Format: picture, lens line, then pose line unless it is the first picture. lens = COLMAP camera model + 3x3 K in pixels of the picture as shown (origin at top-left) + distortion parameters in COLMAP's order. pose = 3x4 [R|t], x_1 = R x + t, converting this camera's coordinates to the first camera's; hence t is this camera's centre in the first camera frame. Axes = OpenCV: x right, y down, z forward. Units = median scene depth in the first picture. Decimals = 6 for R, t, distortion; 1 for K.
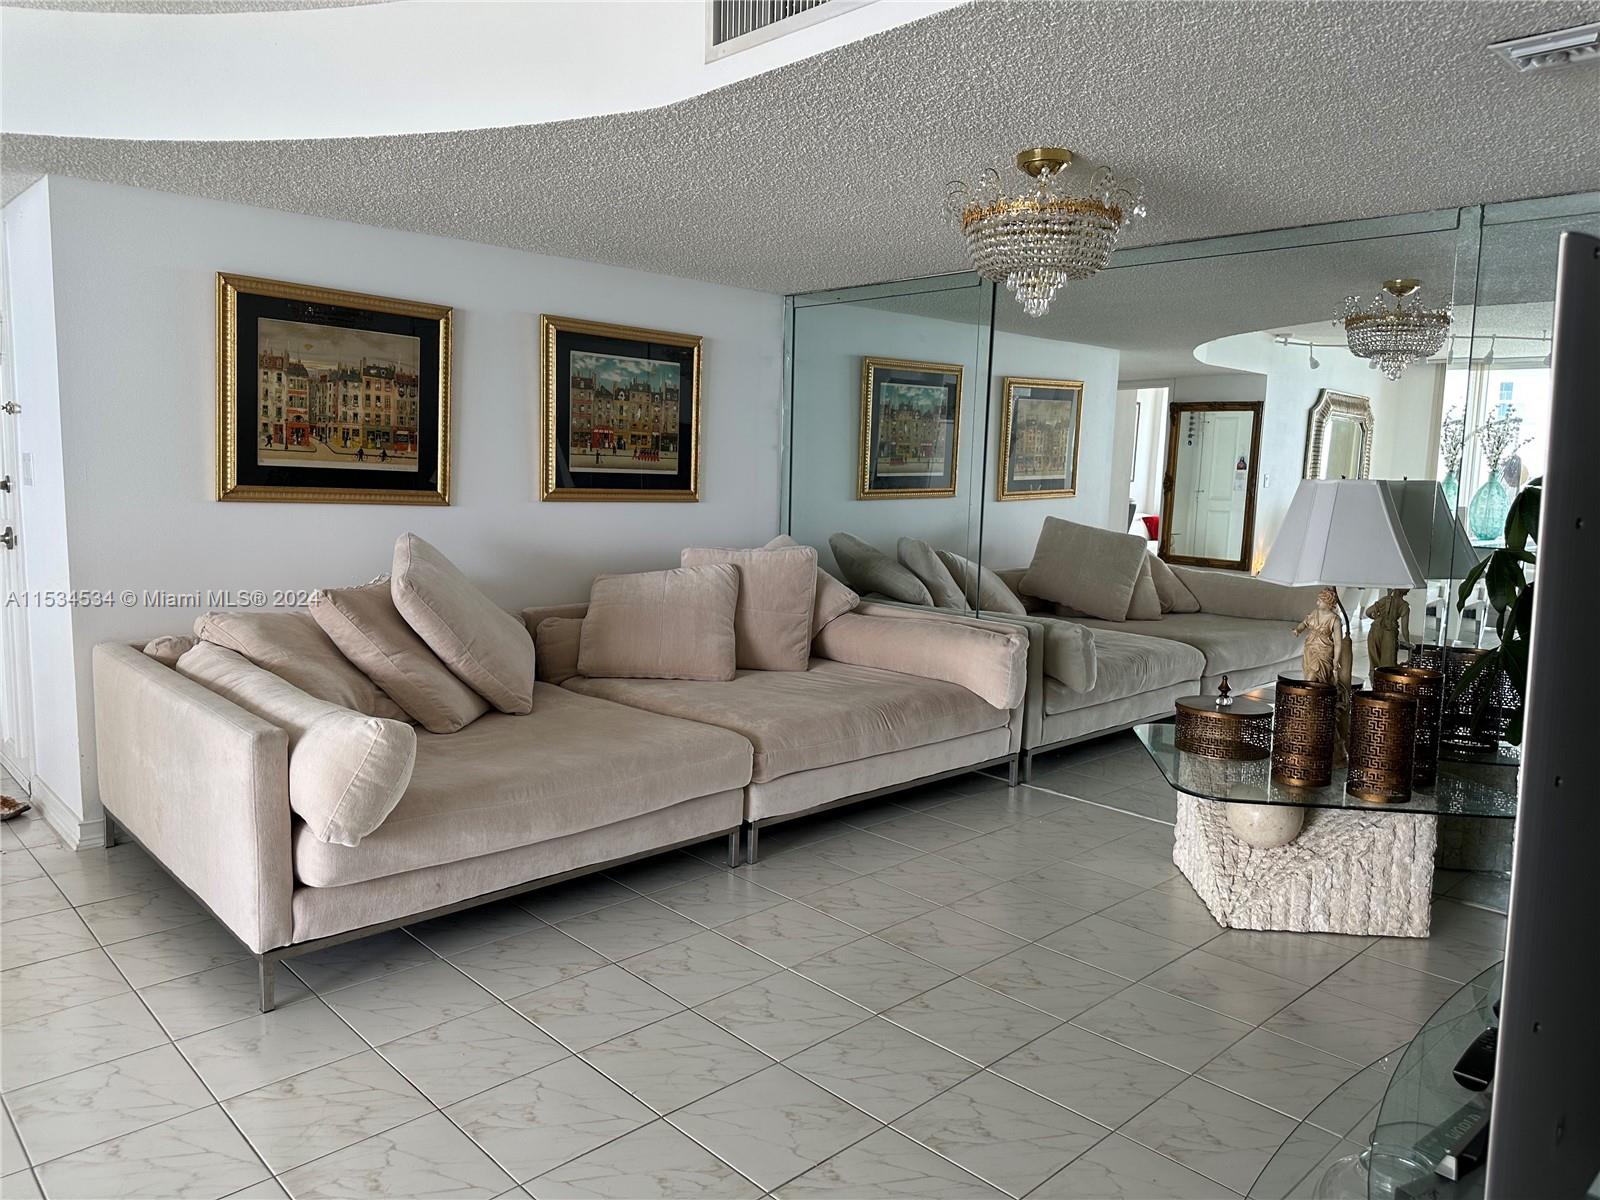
lens RADIAL K [[1126.6, 0, 800.0], [0, 1126.6, 600.0], [0, 0, 1]] dist [0.165044, -0.291624]
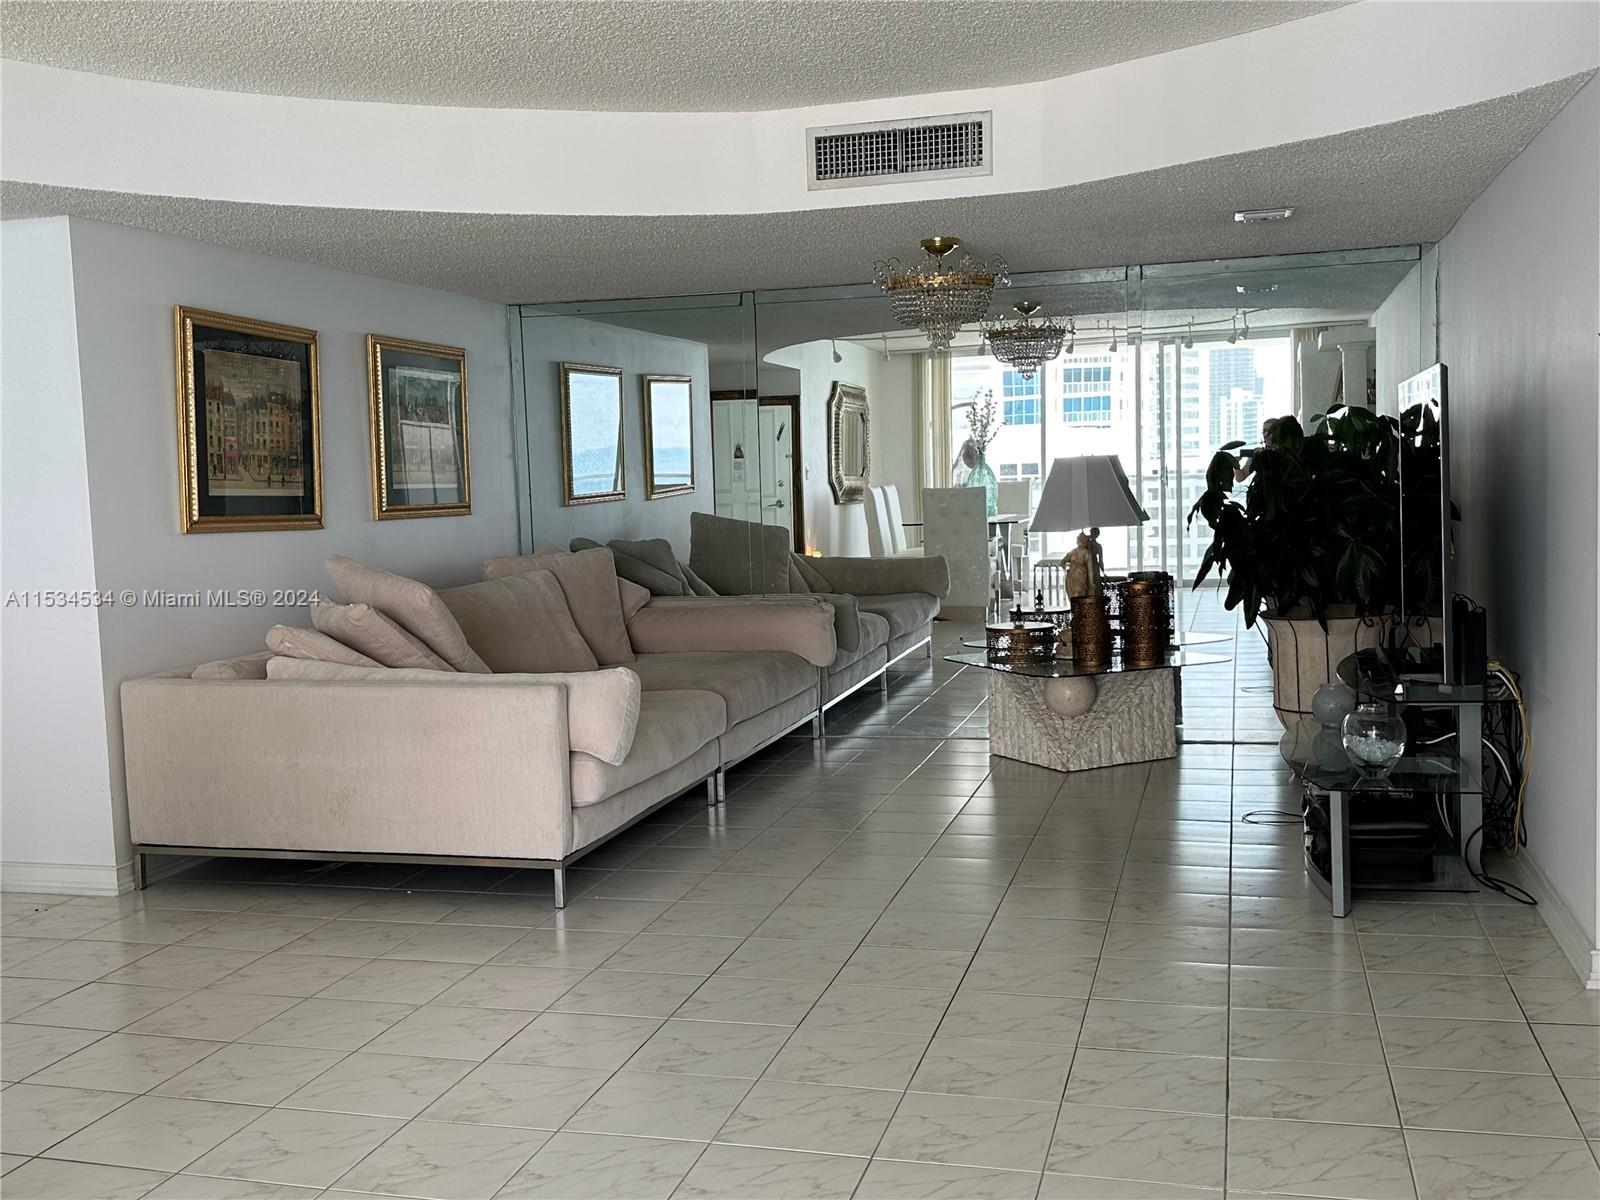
lens RADIAL K [[1612.5, 0, 800.0], [0, 1612.5, 600.0], [0, 0, 1]] dist [0.230131, -0.546086]
pose [[0.853175, -0.095337, 0.512839, -0.731725], [0.116958, 0.993087, -0.009960, 0.044223], [-0.508344, 0.068478, 0.858427, -0.451732]]
